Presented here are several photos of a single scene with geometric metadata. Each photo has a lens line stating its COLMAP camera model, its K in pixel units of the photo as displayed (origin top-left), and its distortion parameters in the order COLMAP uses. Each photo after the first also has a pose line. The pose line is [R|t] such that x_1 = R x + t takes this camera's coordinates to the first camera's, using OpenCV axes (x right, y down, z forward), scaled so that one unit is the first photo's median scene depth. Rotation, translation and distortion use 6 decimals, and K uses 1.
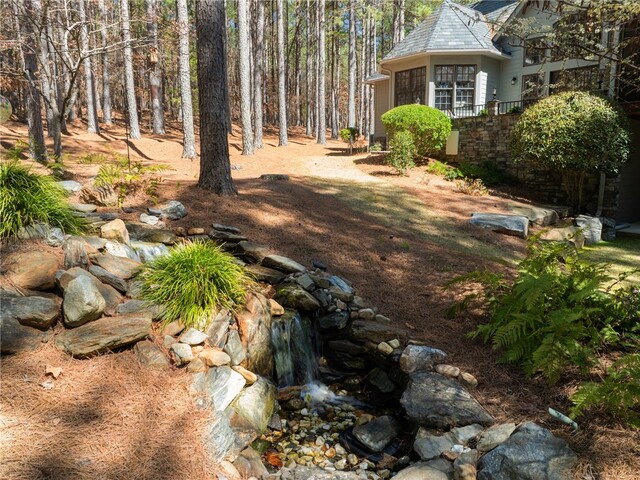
lens RADIAL K [[453.6, 0, 320.3], [0, 453.6, 239.6], [0, 0, 1]] dist [-0.005204, -0.001634]
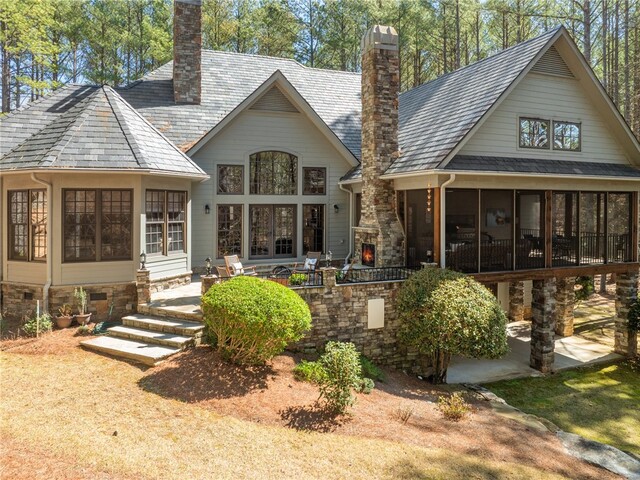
lens RADIAL K [[453.6, 0, 320.0], [0, 453.6, 240.2], [0, 0, 1]] dist [-0.005204, -0.001634]
pose [[0.318786, -0.072466, 0.945053, -0.373589], [0.166967, 0.985774, 0.019267, -0.364781], [-0.933005, 0.151651, 0.326350, 0.728099]]
